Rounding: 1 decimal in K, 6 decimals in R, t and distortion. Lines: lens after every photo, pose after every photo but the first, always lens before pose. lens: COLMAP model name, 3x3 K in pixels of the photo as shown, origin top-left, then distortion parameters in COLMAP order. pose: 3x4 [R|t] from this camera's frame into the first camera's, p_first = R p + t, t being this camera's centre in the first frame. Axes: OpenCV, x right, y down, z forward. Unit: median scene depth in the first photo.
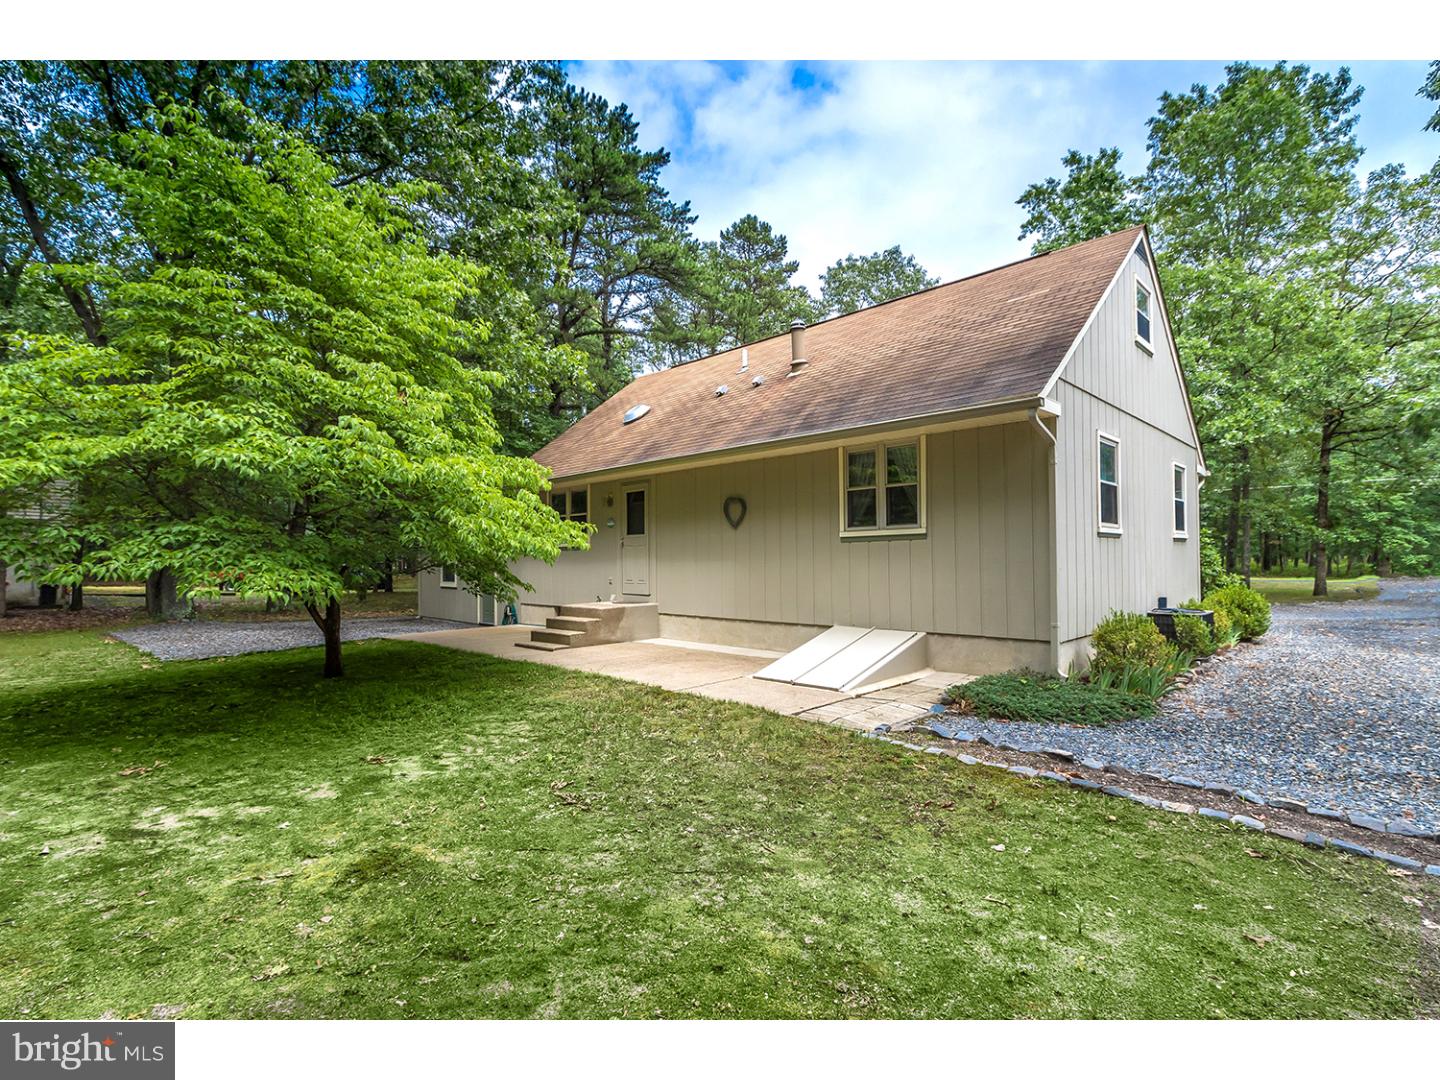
lens RADIAL K [[696.1, 0, 720.0], [0, 696.1, 540.0], [0, 0, 1]] dist [-0.000442, -0.000066]
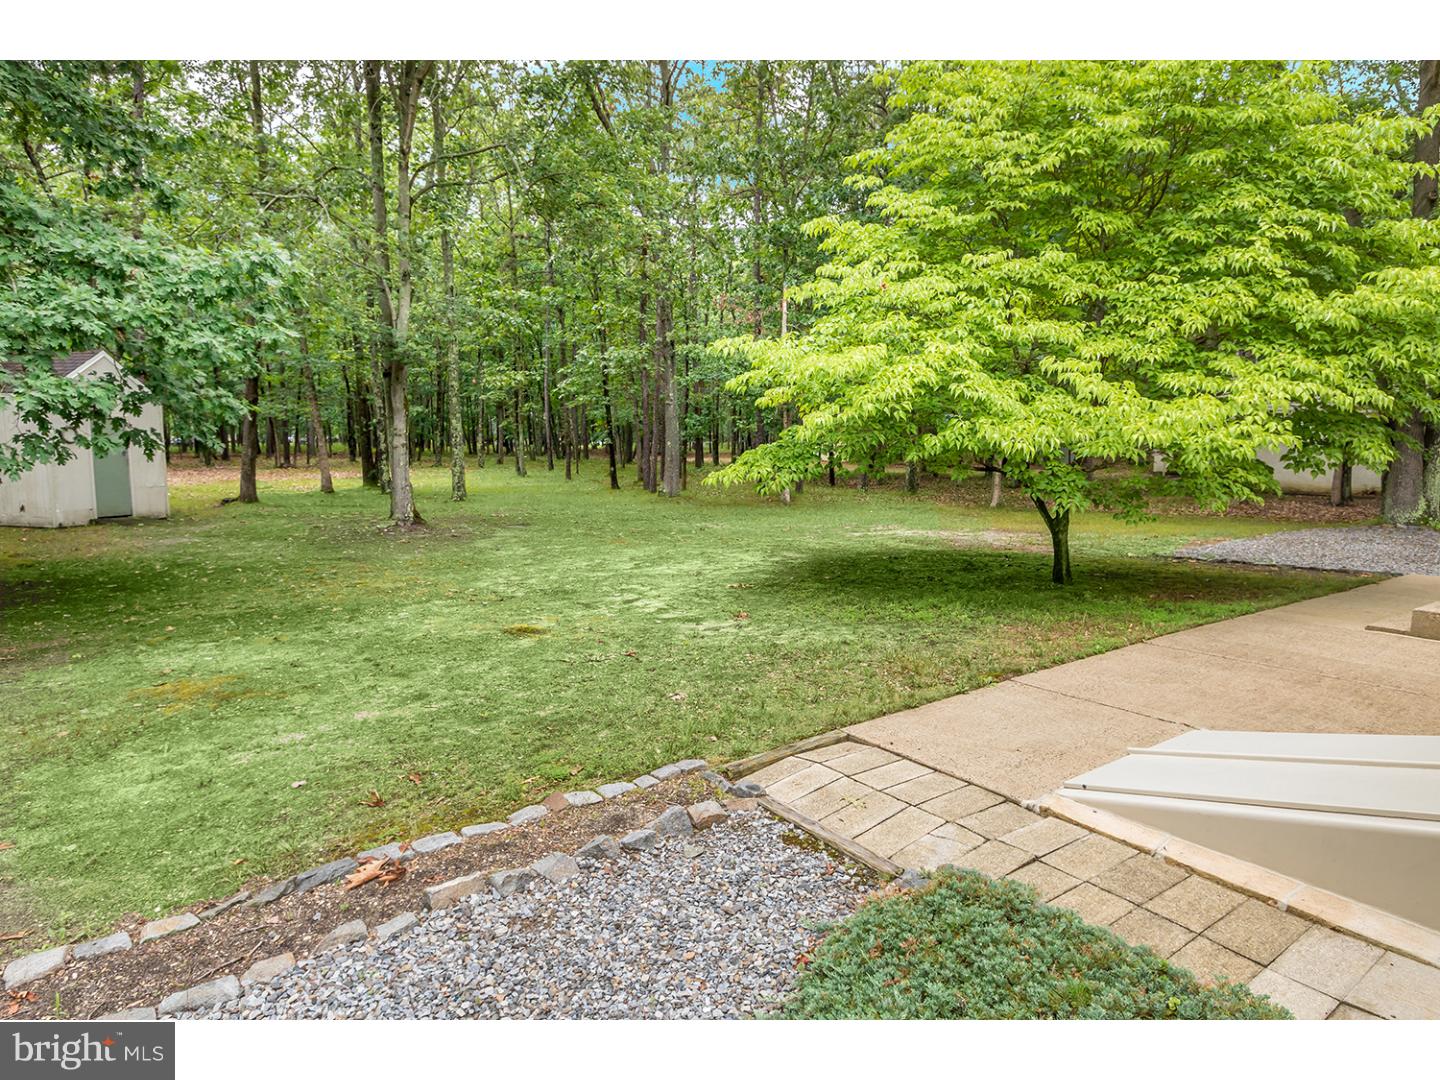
lens RADIAL K [[832.2, 0, 747.1], [0, 832.2, 537.4], [0, 0, 1]] dist [-0.002117, 0.000794]
pose [[-0.145758, 0.123837, -0.981539, 1.311554], [0.013338, 0.992291, 0.123213, -0.011747], [0.989230, 0.004867, -0.146286, 1.689797]]
